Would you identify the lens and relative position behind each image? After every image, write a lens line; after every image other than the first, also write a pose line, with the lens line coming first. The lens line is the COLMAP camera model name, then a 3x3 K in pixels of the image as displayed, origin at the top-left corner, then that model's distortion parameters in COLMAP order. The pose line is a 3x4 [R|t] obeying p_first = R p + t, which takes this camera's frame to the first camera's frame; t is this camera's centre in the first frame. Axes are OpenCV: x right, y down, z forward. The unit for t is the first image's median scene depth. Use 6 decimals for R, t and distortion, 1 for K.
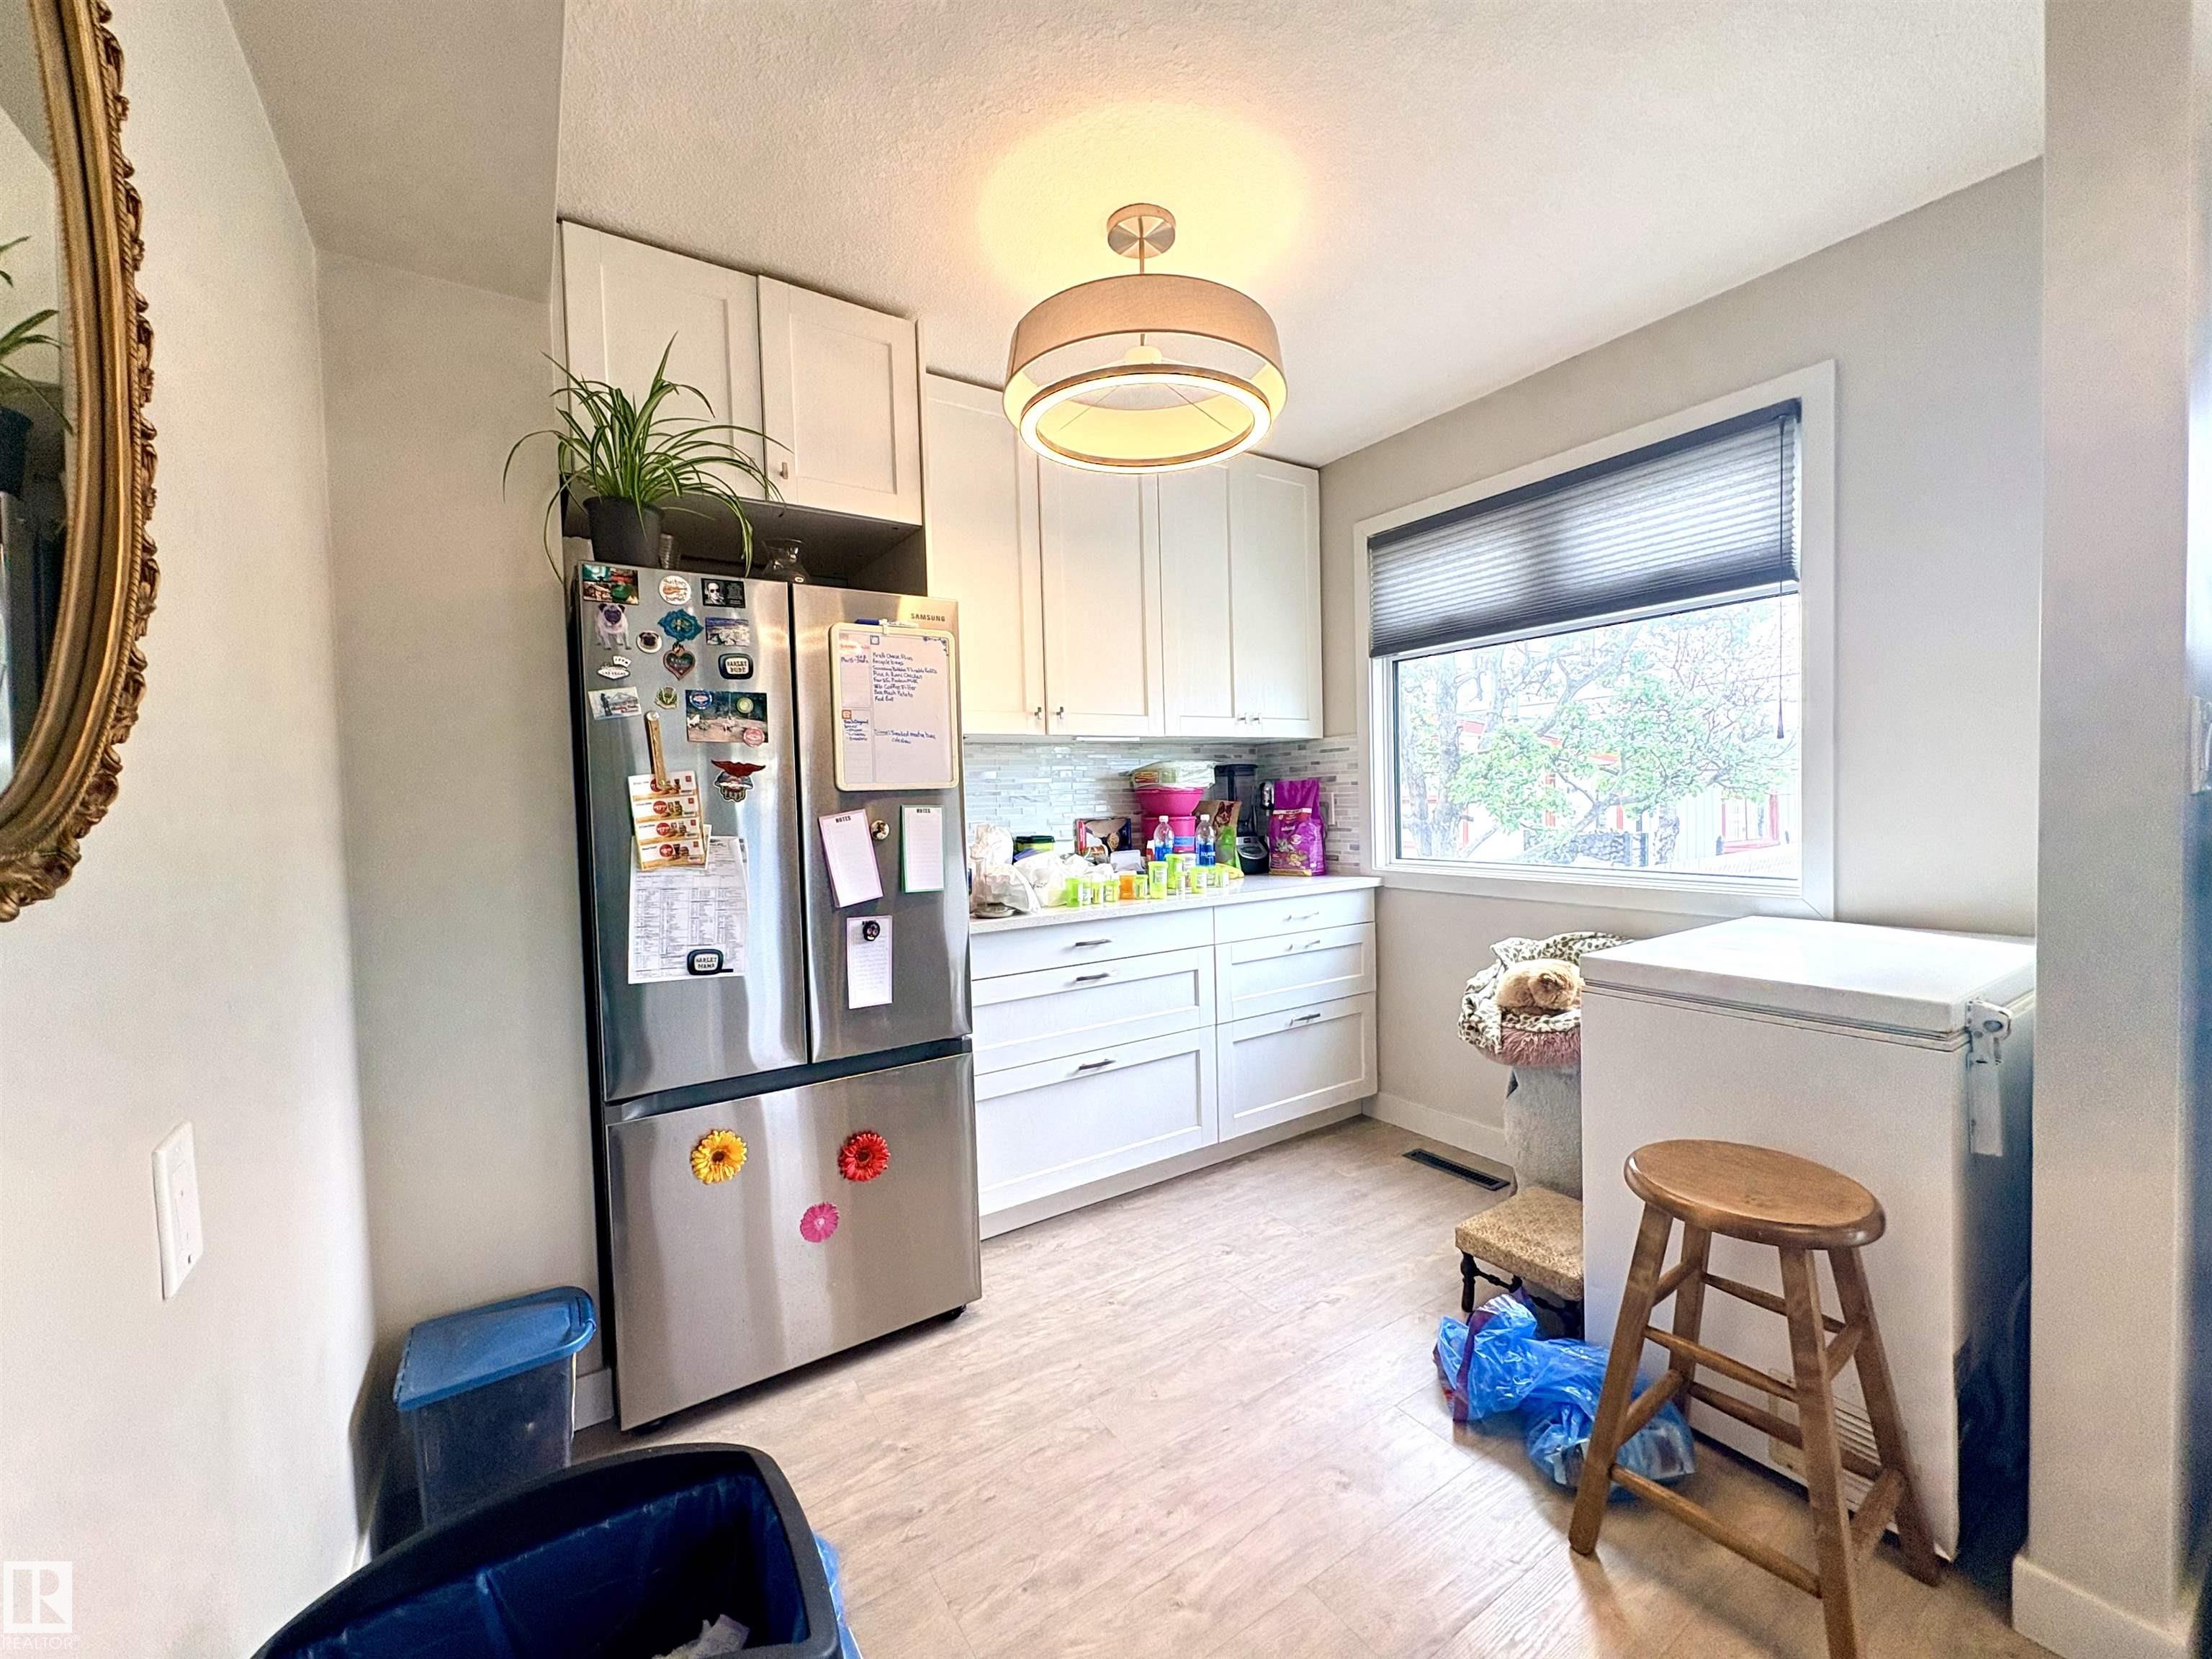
lens RADIAL K [[883.1, 0, 1102.0], [0, 883.1, 828.7], [0, 0, 1]] dist [0.001447, 0.000363]
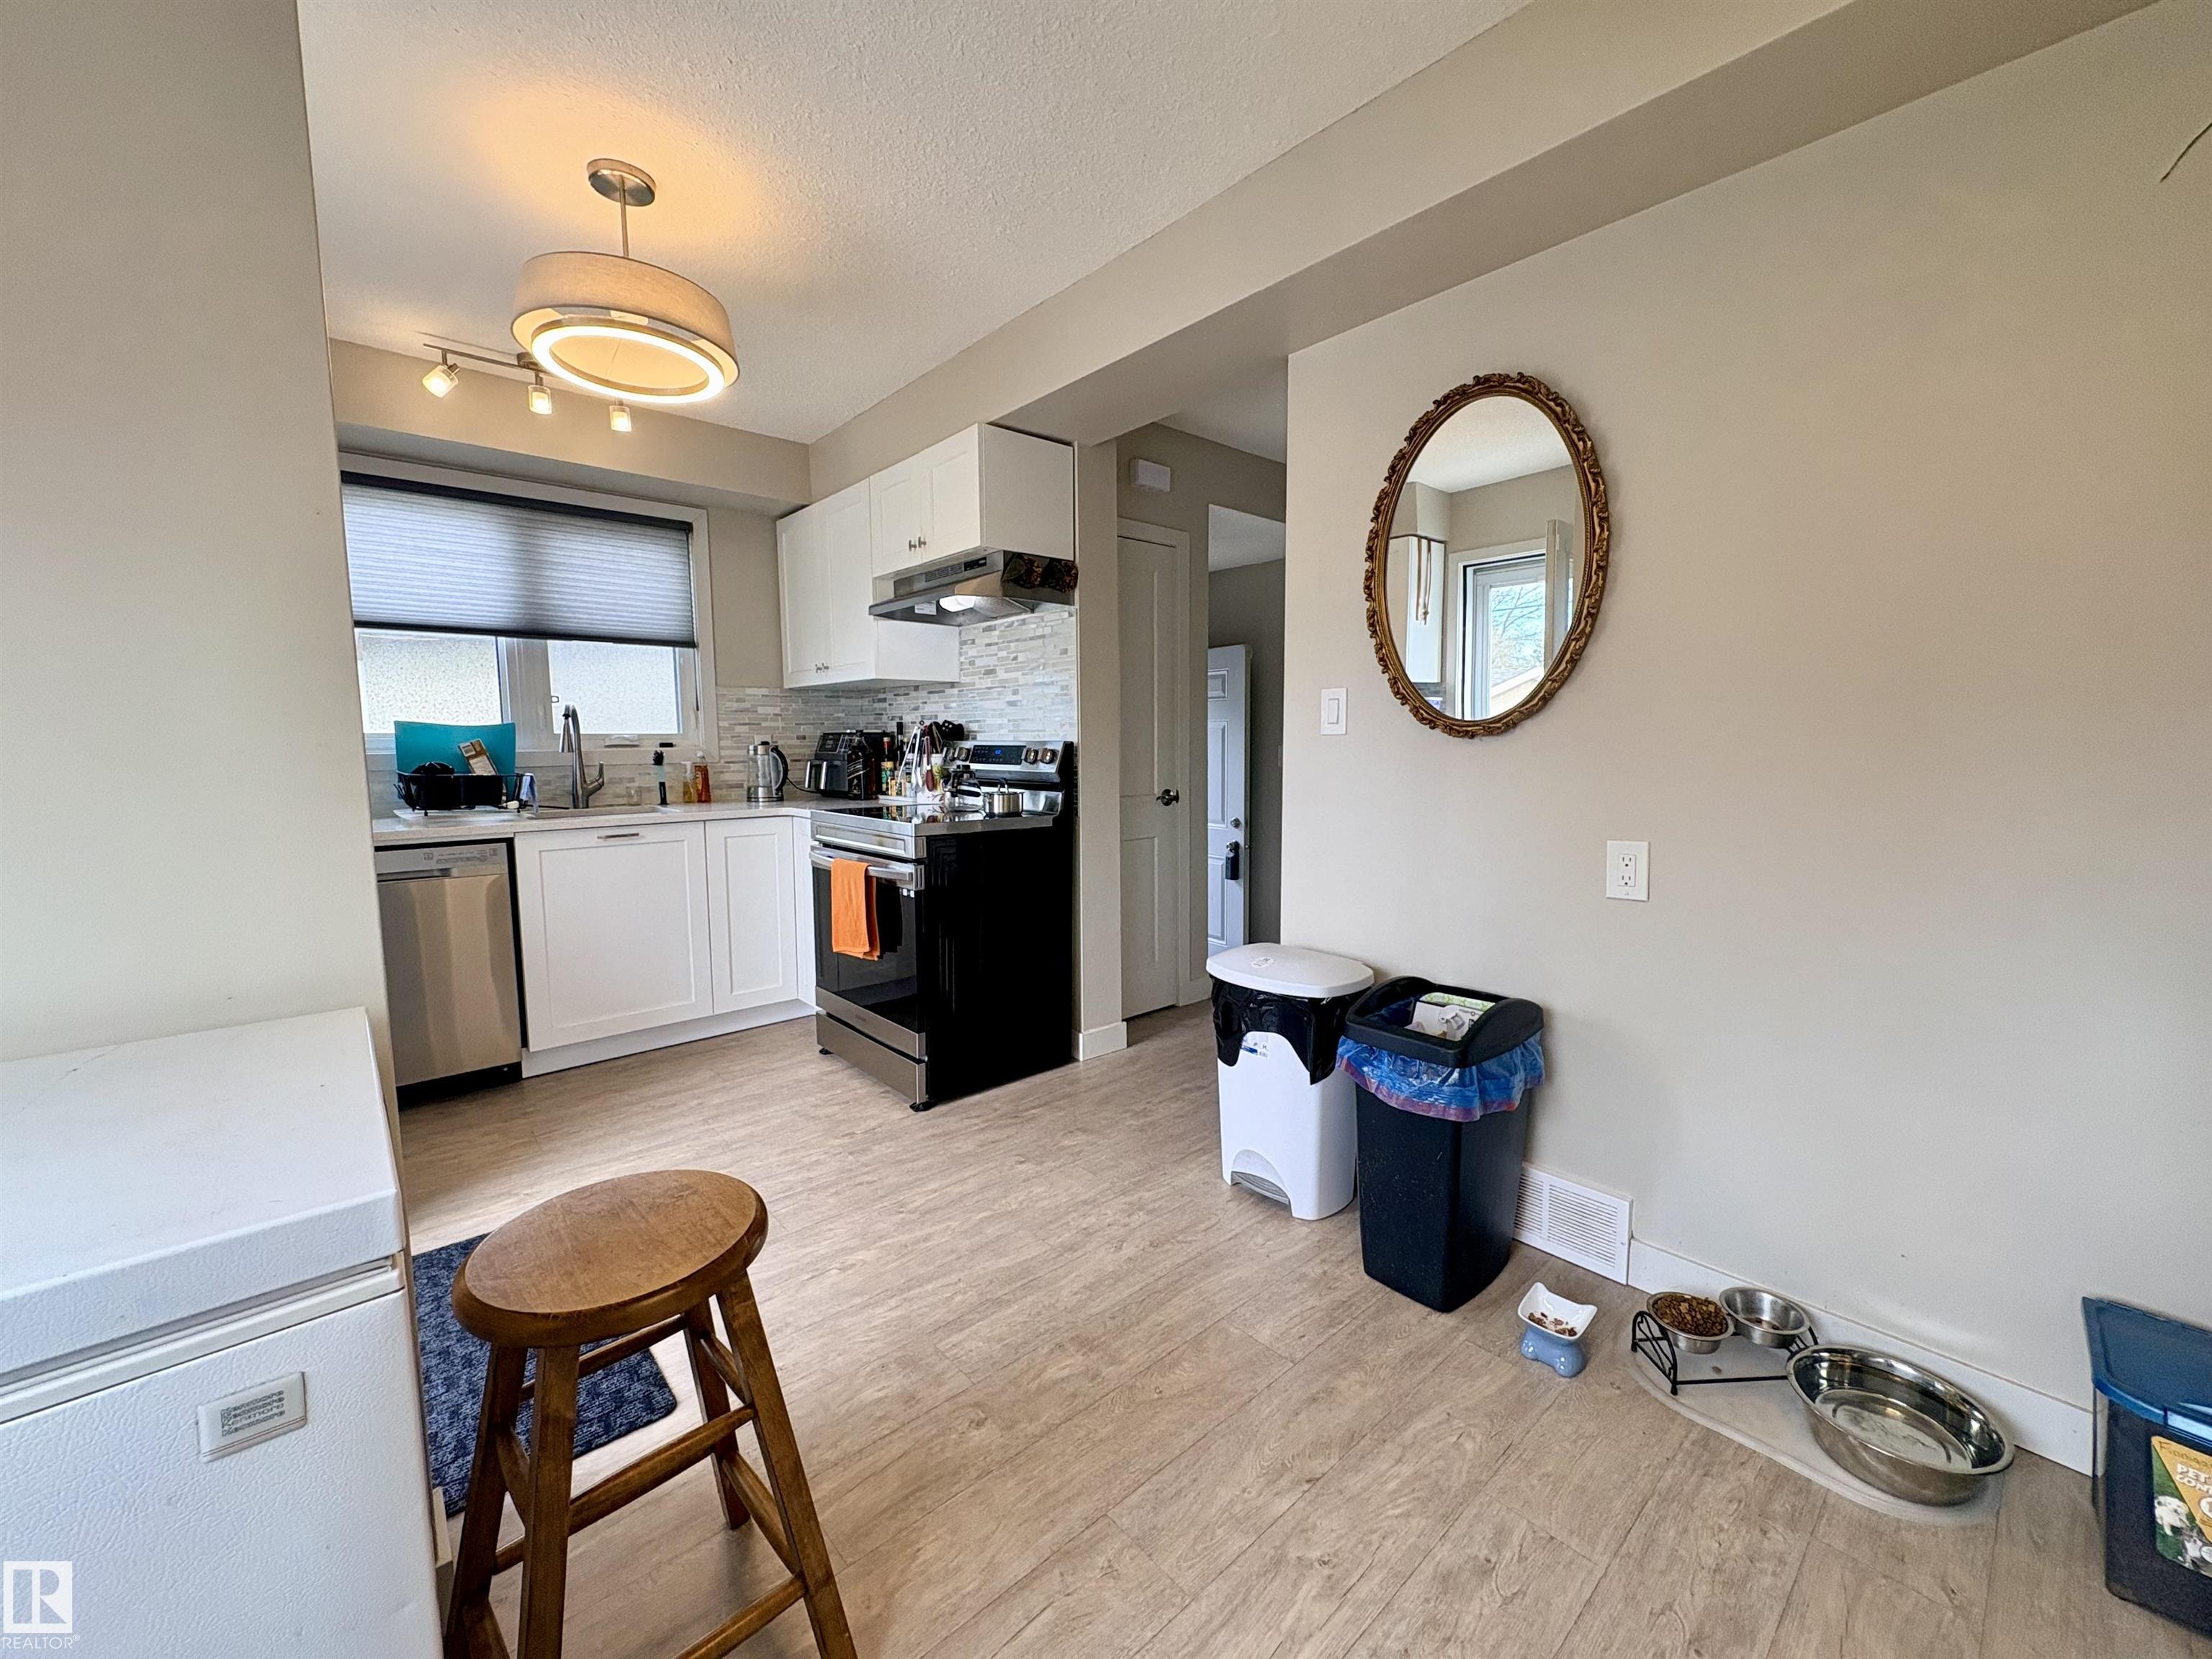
lens RADIAL K [[883.1, 0, 1102.0], [0, 883.1, 828.7], [0, 0, 1]] dist [0.001447, 0.000363]
pose [[-0.988893, 0.054987, -0.138081, 0.287815], [0.035362, 0.989412, 0.140759, -0.032389], [0.144359, 0.134313, -0.980368, 1.253251]]
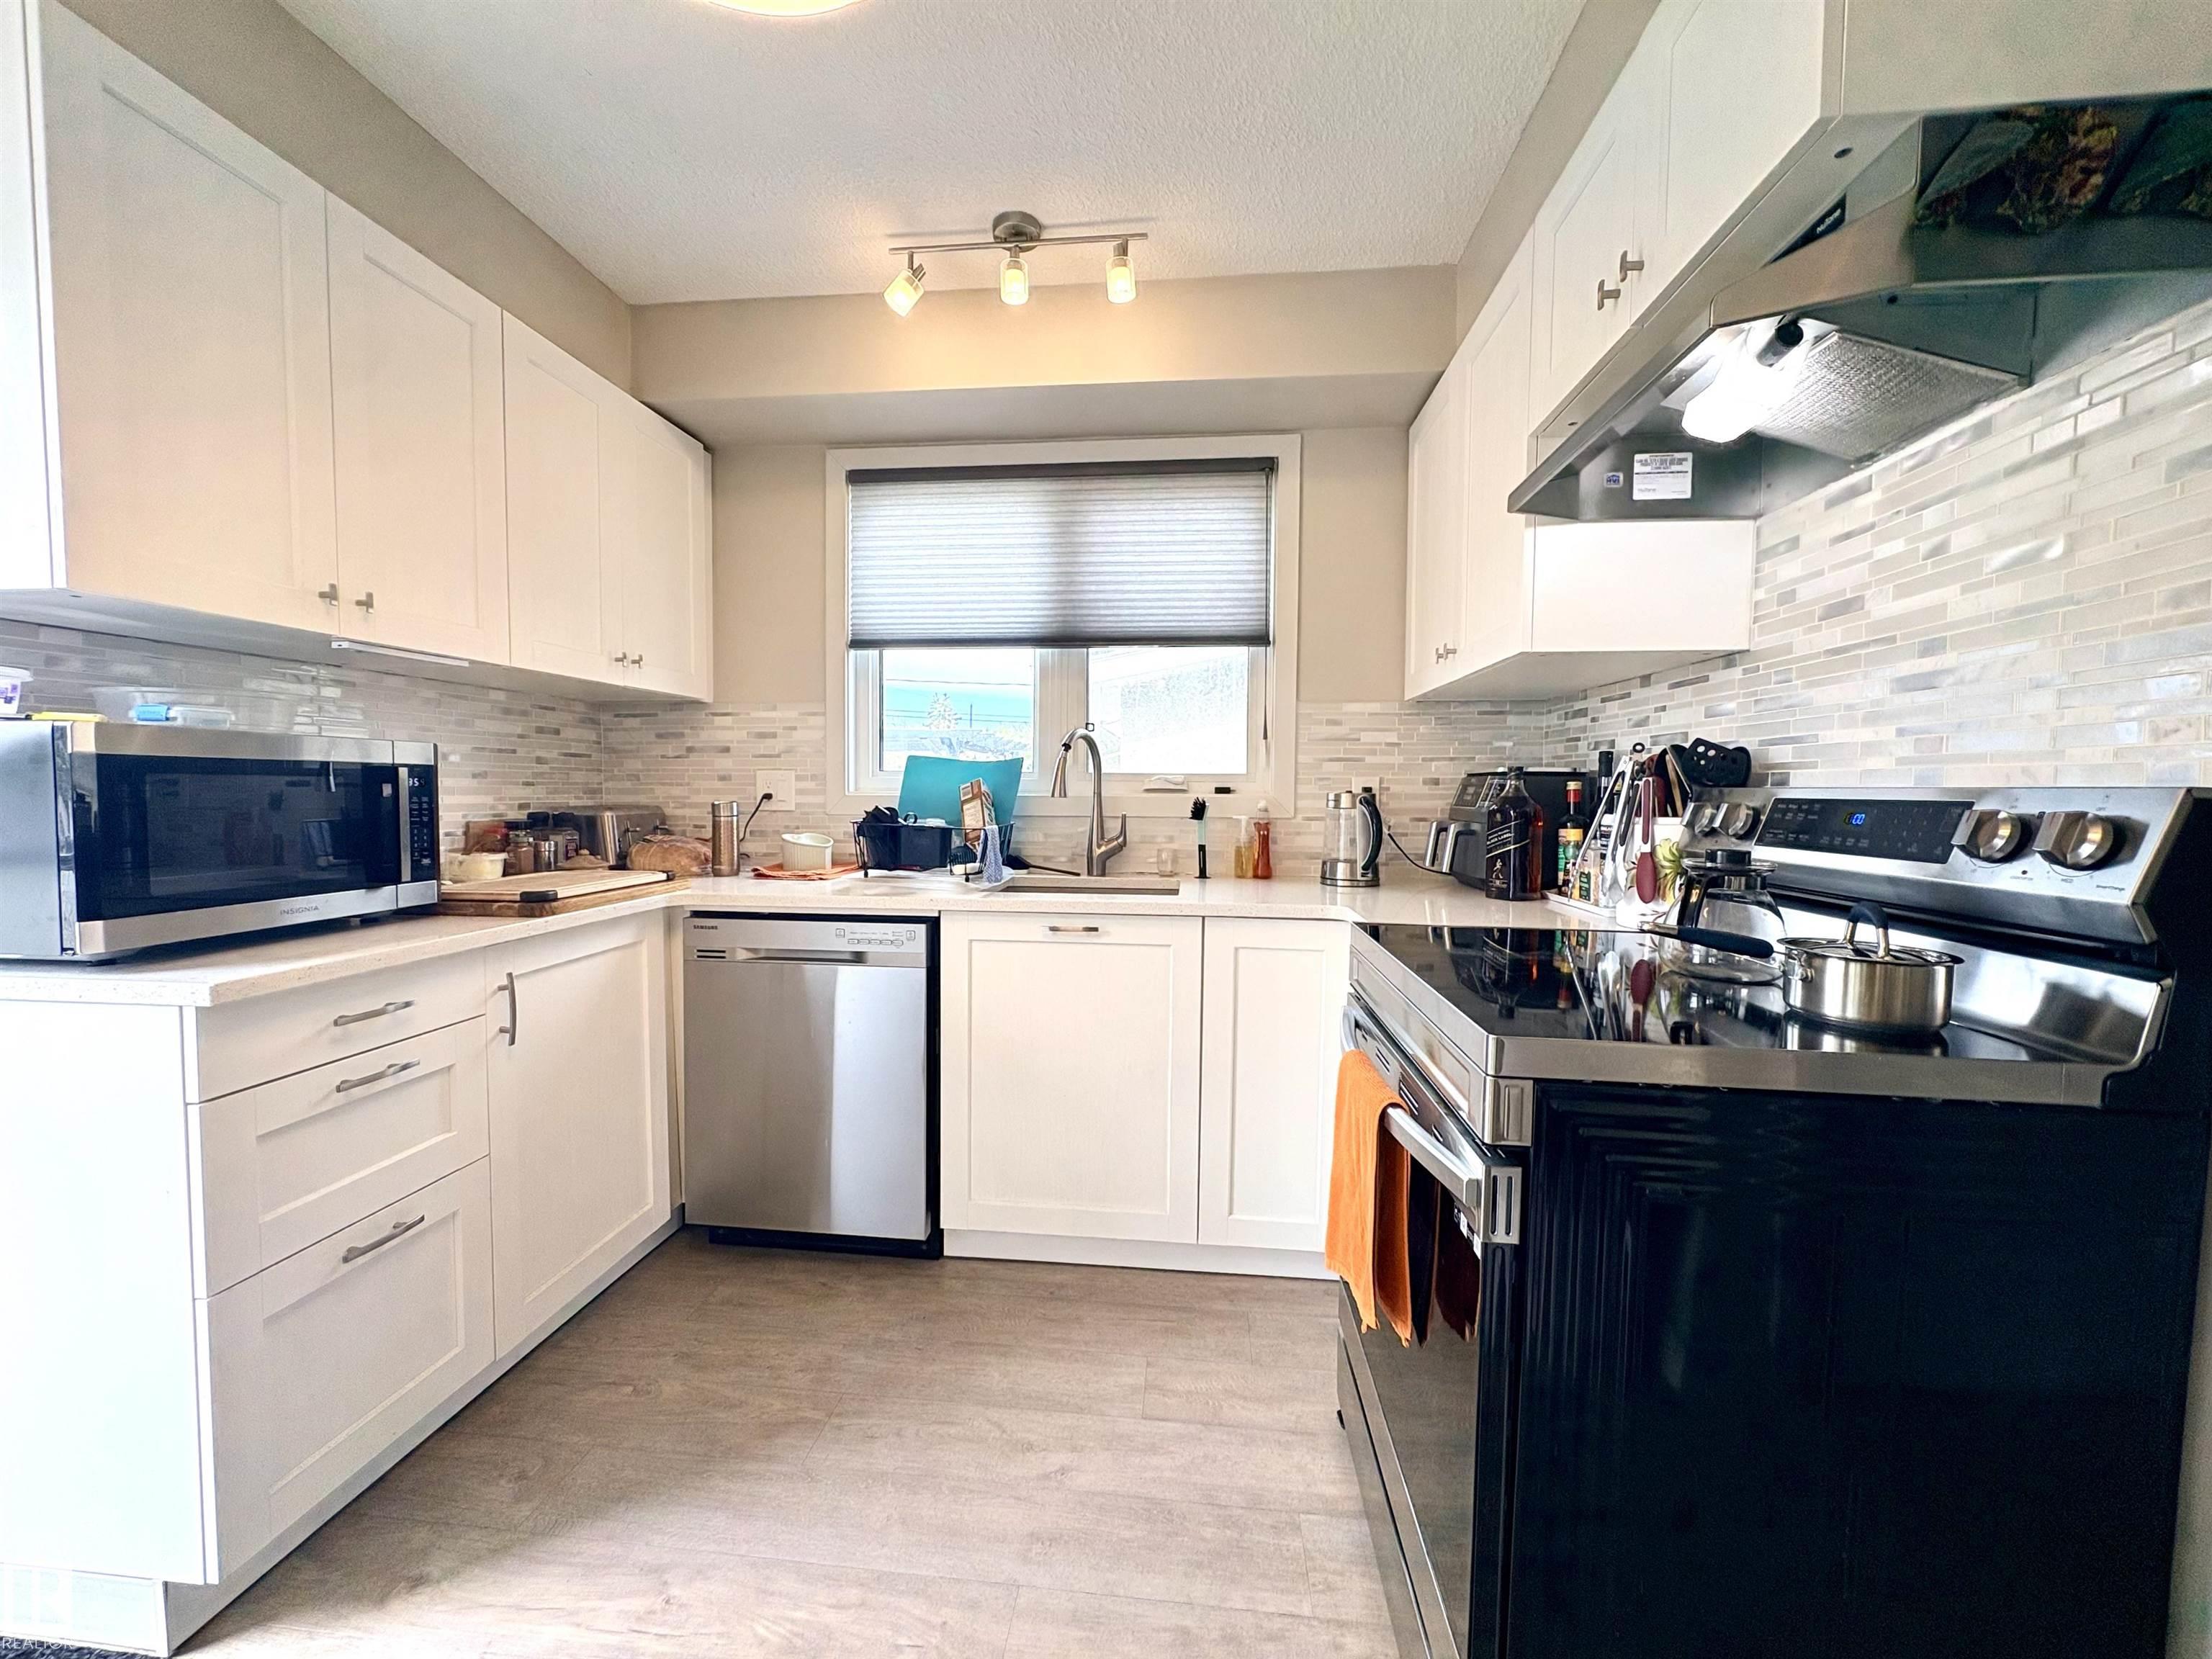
lens RADIAL K [[883.1, 0, 1102.0], [0, 883.1, 828.7], [0, 0, 1]] dist [0.001447, 0.000363]
pose [[-0.774979, 0.000588, 0.631987, 0.258192], [0.040181, 0.998022, 0.048343, 0.013059], [-0.630708, 0.062859, -0.773470, 0.285680]]
